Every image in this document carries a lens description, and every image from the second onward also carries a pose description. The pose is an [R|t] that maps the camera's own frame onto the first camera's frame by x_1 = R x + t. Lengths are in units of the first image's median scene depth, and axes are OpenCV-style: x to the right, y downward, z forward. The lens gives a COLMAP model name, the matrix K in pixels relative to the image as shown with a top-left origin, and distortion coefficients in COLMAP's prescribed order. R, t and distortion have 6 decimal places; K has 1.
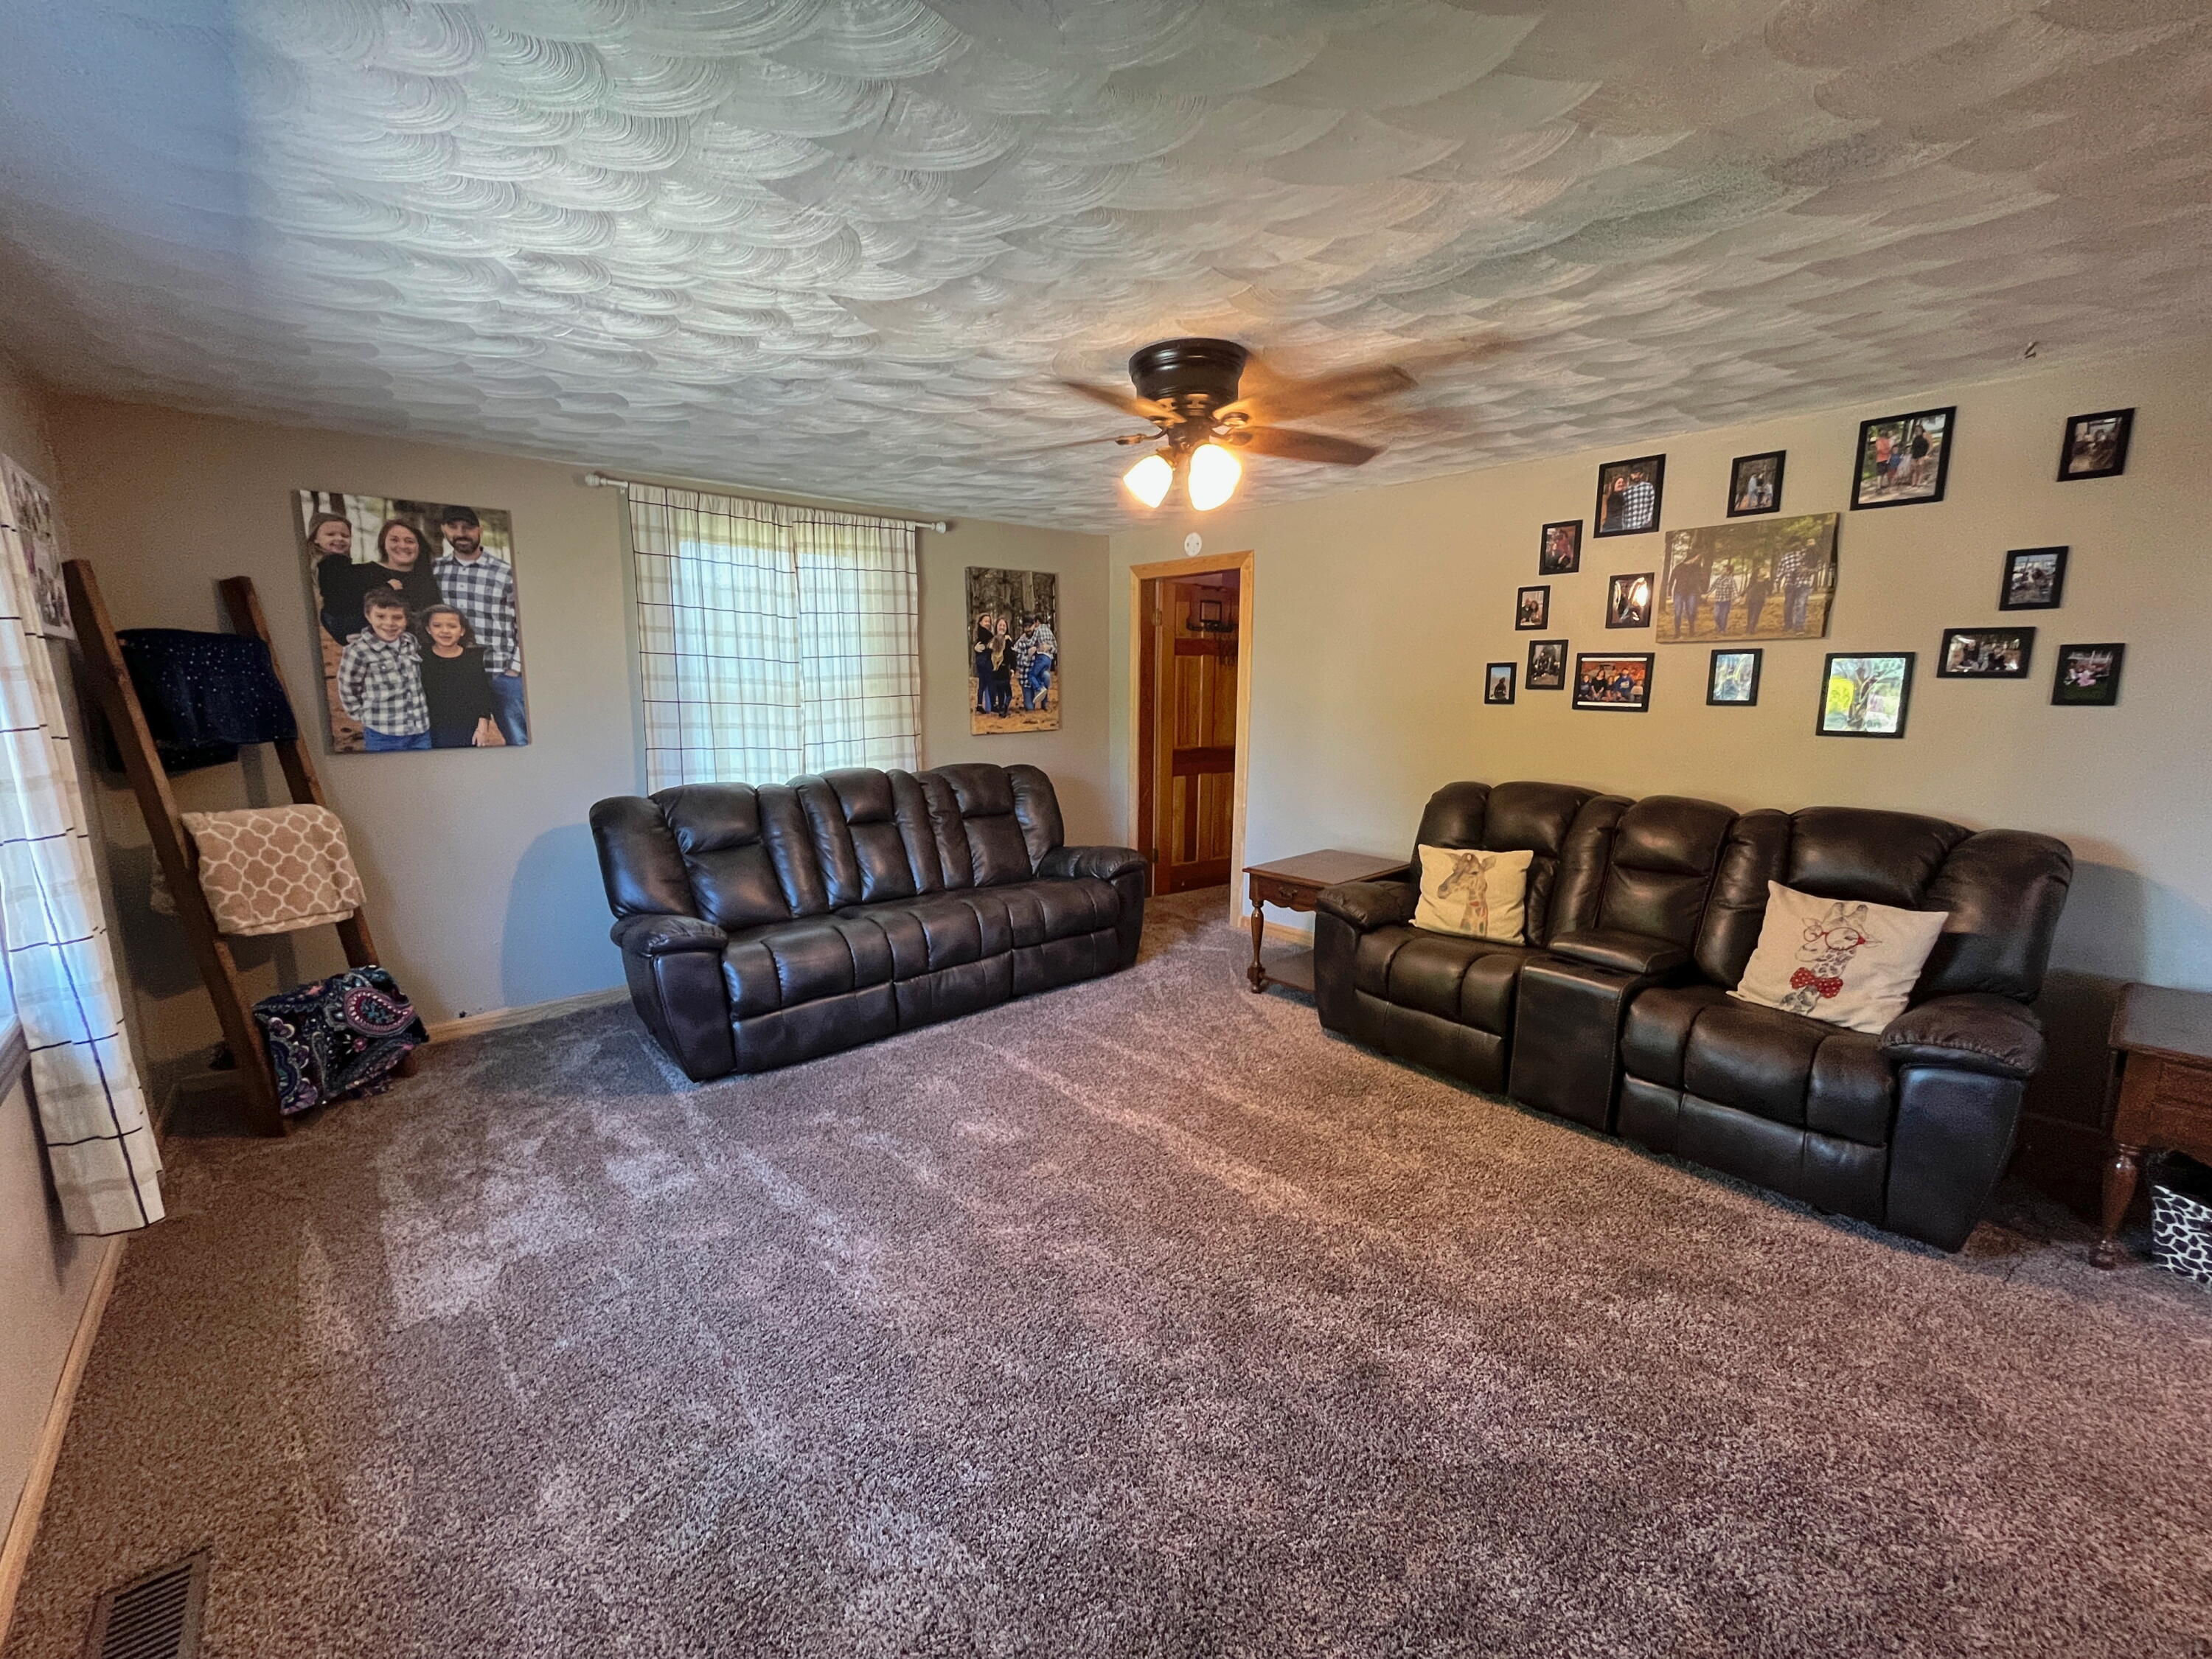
lens RADIAL K [[899.9, 0, 1104.6], [0, 899.9, 831.9], [0, 0, 1]] dist [-0.006924, -0.000312]
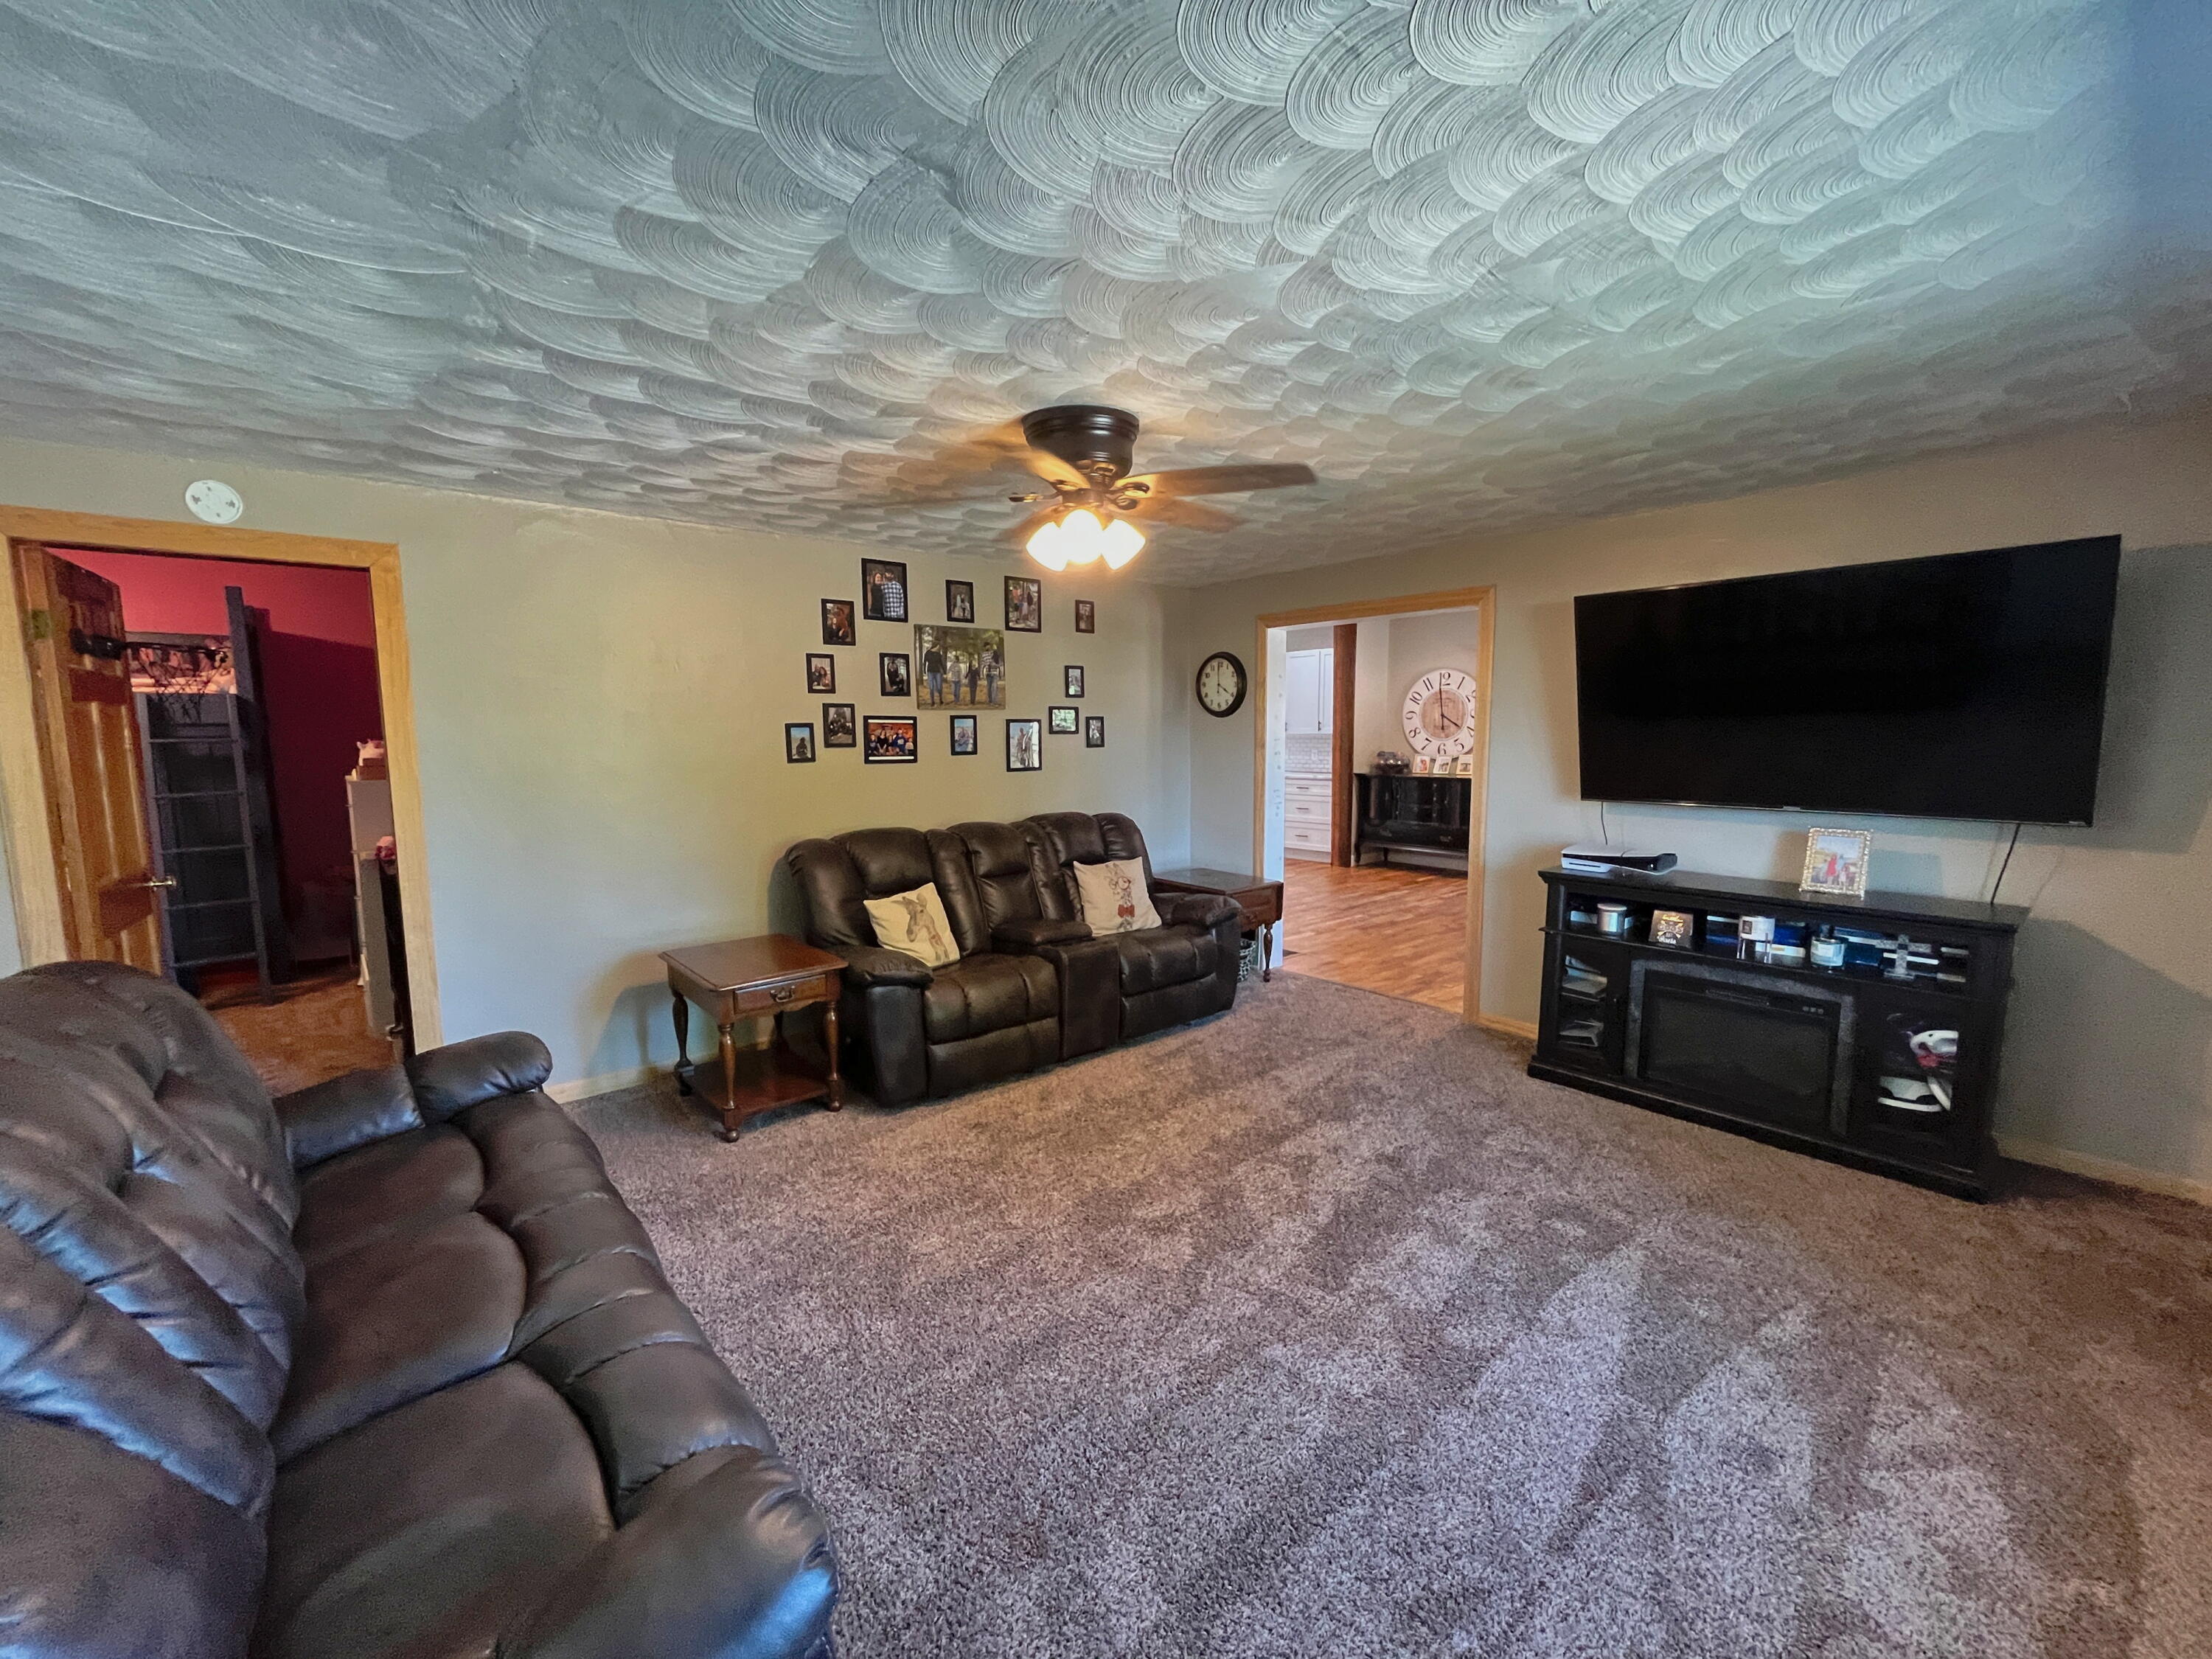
lens RADIAL K [[899.9, 0, 1107.6], [0, 899.9, 832.3], [0, 0, 1]] dist [-0.006924, -0.000312]
pose [[0.001311, -0.124152, 0.992262, -0.663116], [0.166871, 0.978378, 0.122194, -0.144690], [-0.985978, 0.165419, 0.022000, 0.707460]]
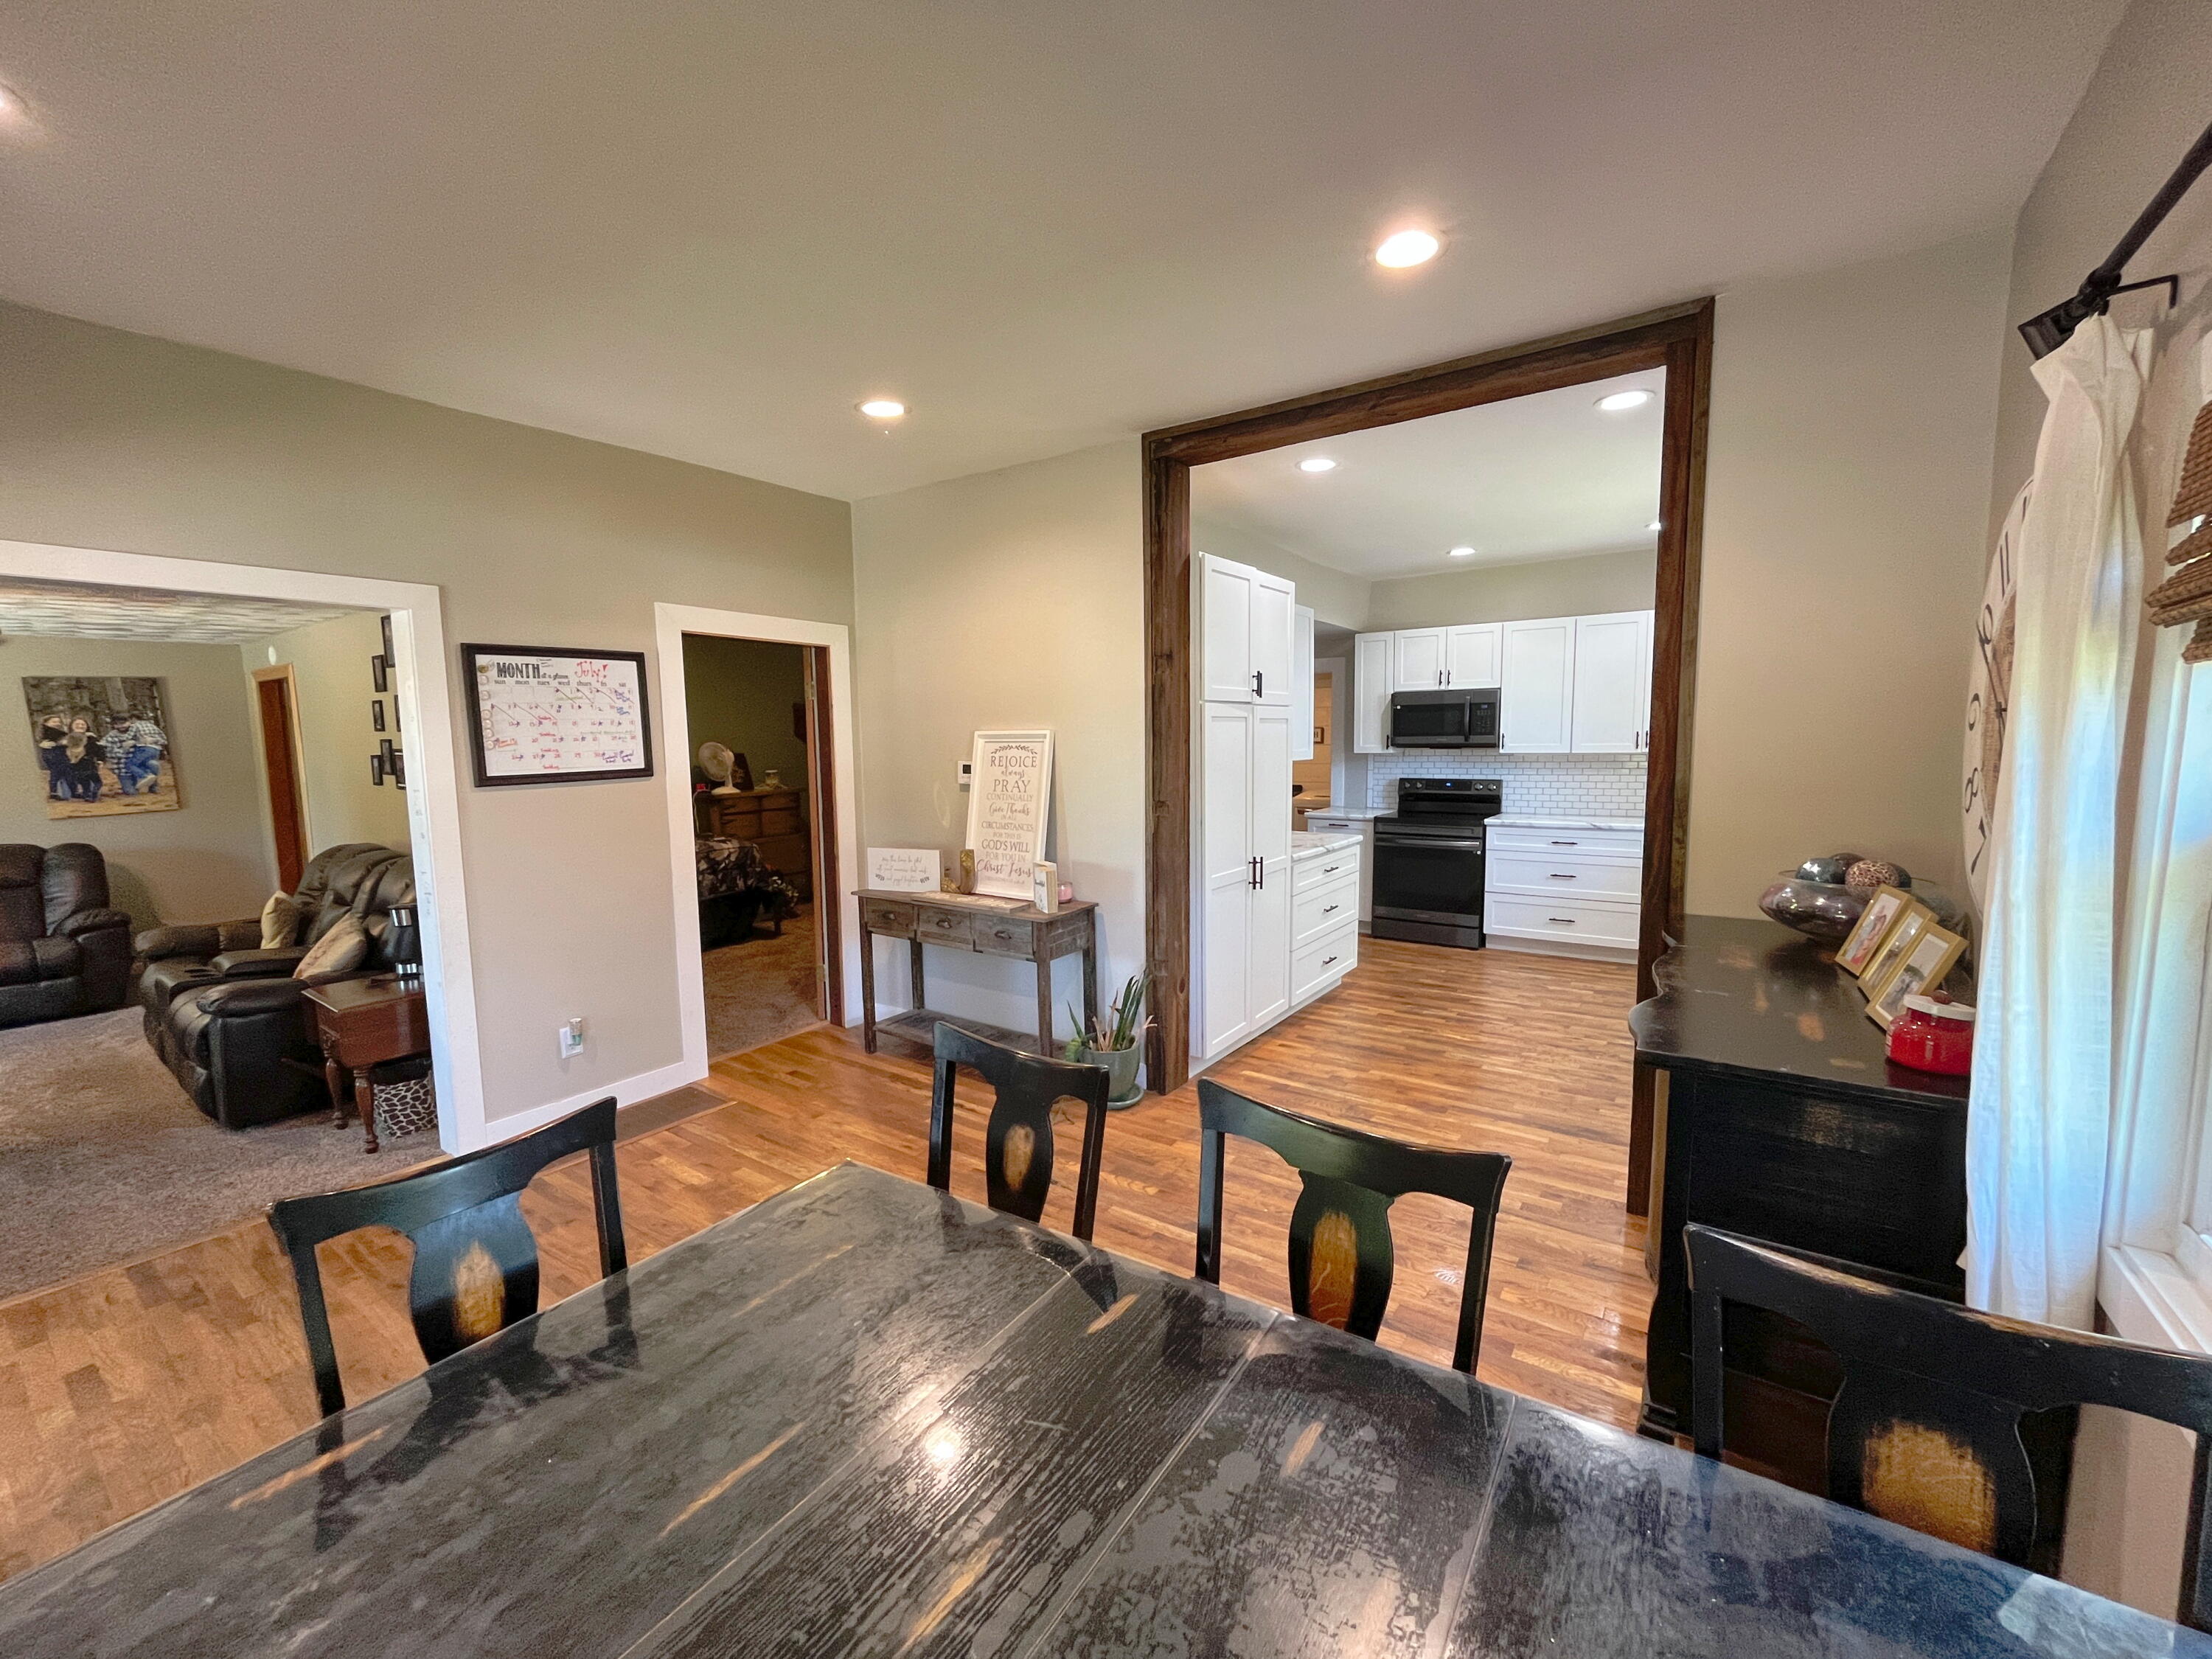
lens RADIAL K [[899.9, 0, 1094.4], [0, 899.9, 830.2], [0, 0, 1]] dist [-0.006924, -0.000312]
pose [[0.973049, -0.047928, 0.225561, 1.268764], [0.060020, 0.997087, -0.047059, 0.057349], [-0.222649, 0.059329, 0.973092, -0.576583]]
